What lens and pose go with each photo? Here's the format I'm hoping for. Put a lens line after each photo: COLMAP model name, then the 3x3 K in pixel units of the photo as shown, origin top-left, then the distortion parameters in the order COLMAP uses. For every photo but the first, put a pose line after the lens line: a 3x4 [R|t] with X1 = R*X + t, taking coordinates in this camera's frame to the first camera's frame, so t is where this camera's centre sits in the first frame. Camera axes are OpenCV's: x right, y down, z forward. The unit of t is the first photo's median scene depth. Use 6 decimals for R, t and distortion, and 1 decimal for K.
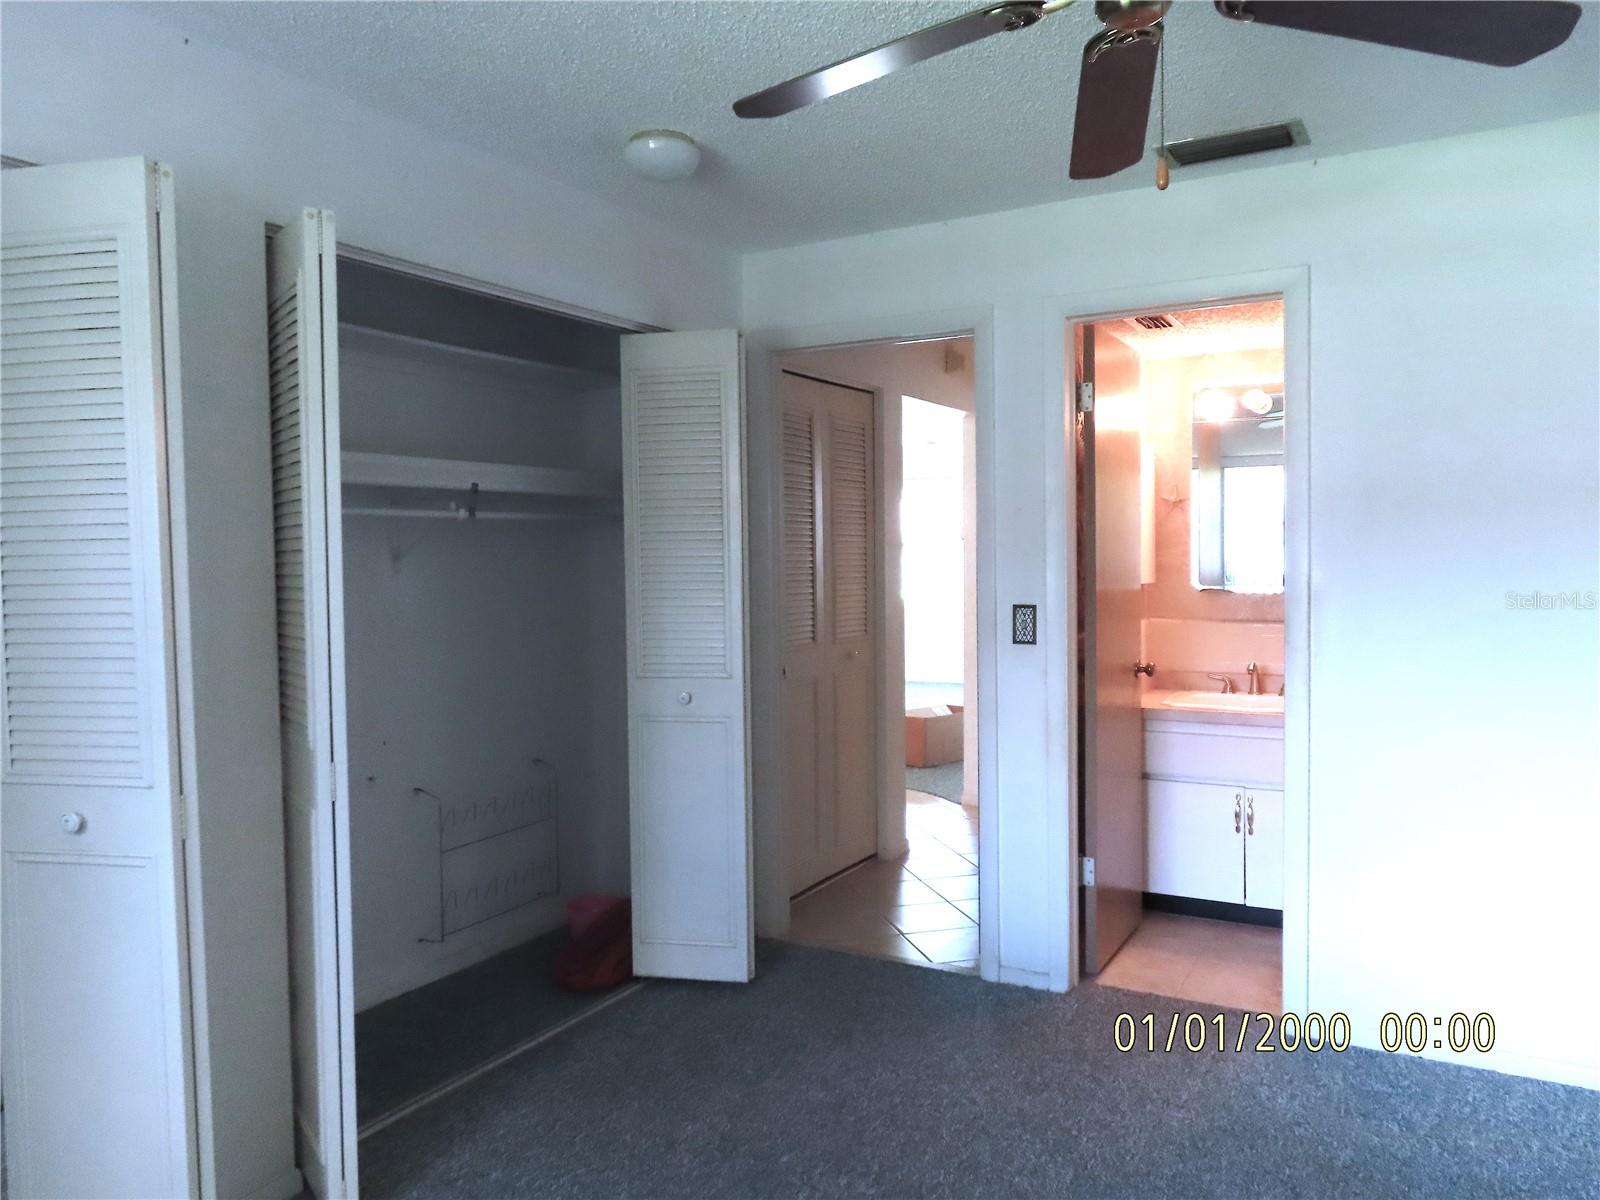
lens RADIAL K [[1150.3, 0, 800.0], [0, 1150.3, 600.0], [0, 0, 1]] dist [0.001765, 0.002910]
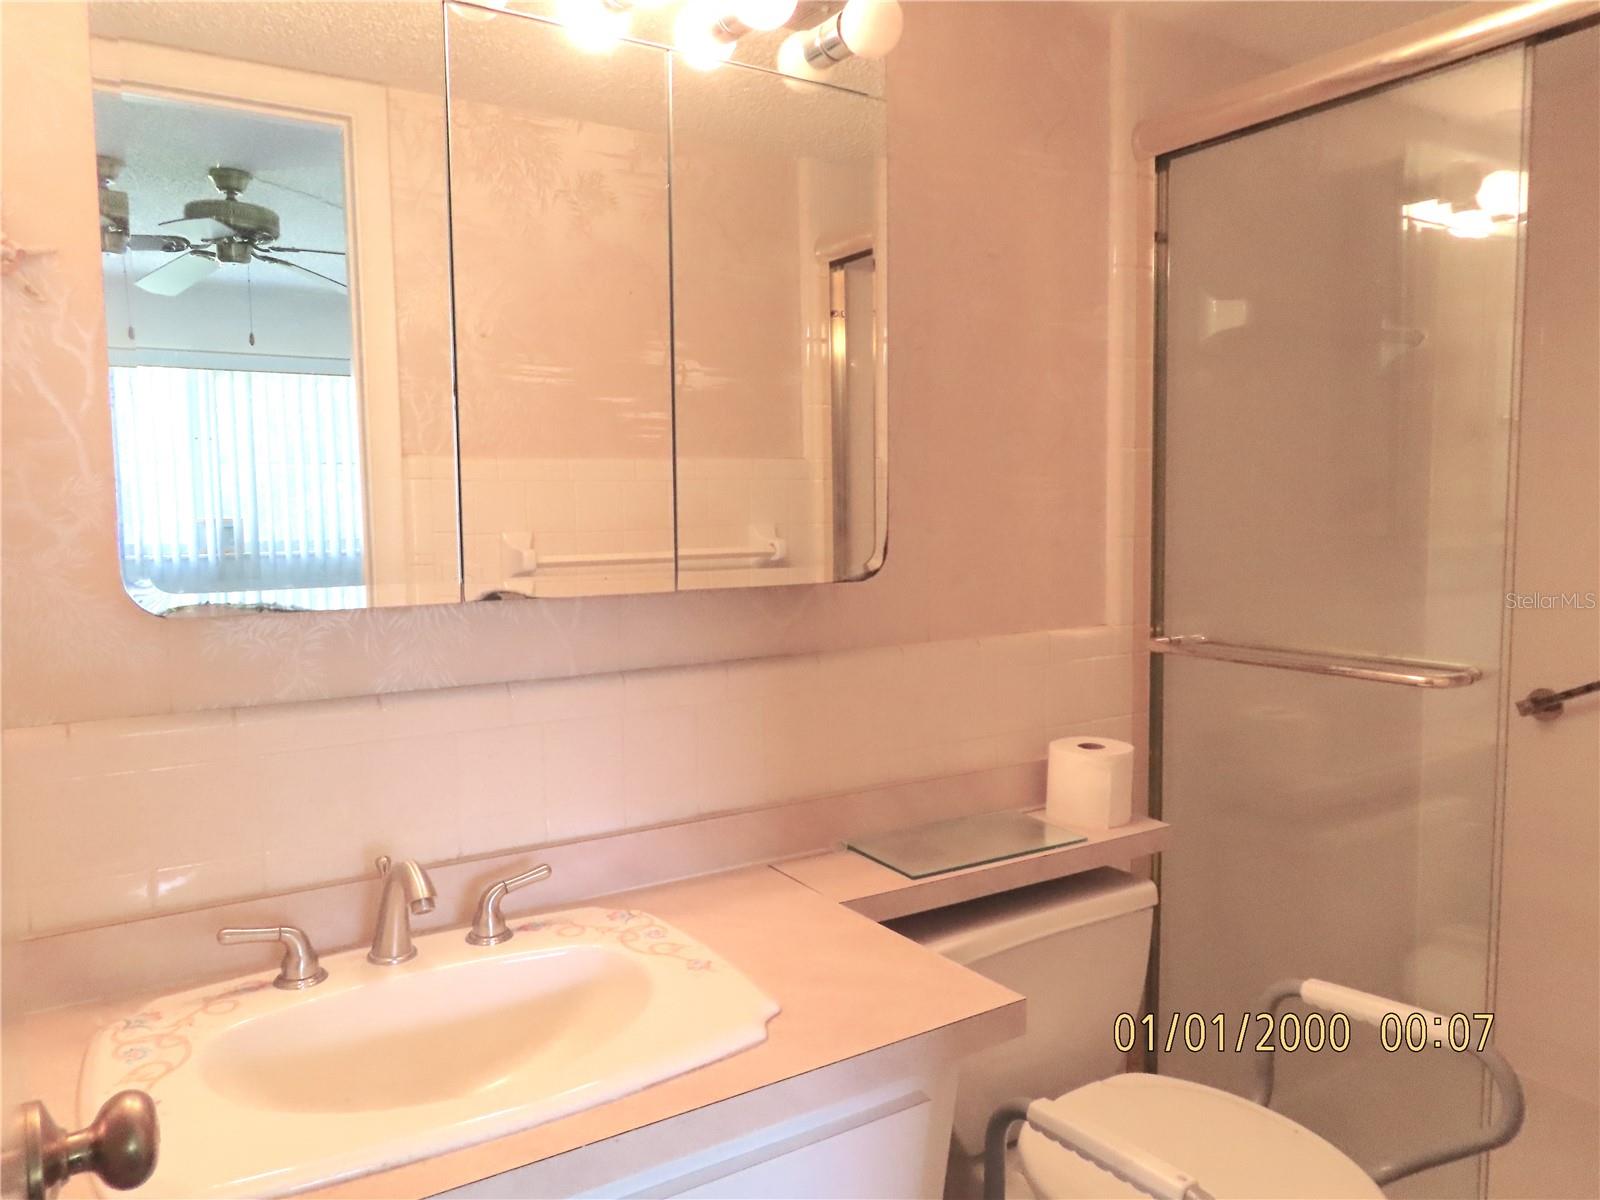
lens RADIAL K [[1150.3, 0, 800.0], [0, 1150.3, 600.0], [0, 0, 1]] dist [0.001765, 0.002910]
pose [[0.452669, -0.067083, 0.889152, 0.187078], [0.035806, 0.997729, 0.057045, -0.020882], [-0.890960, 0.006014, 0.454043, 0.760898]]
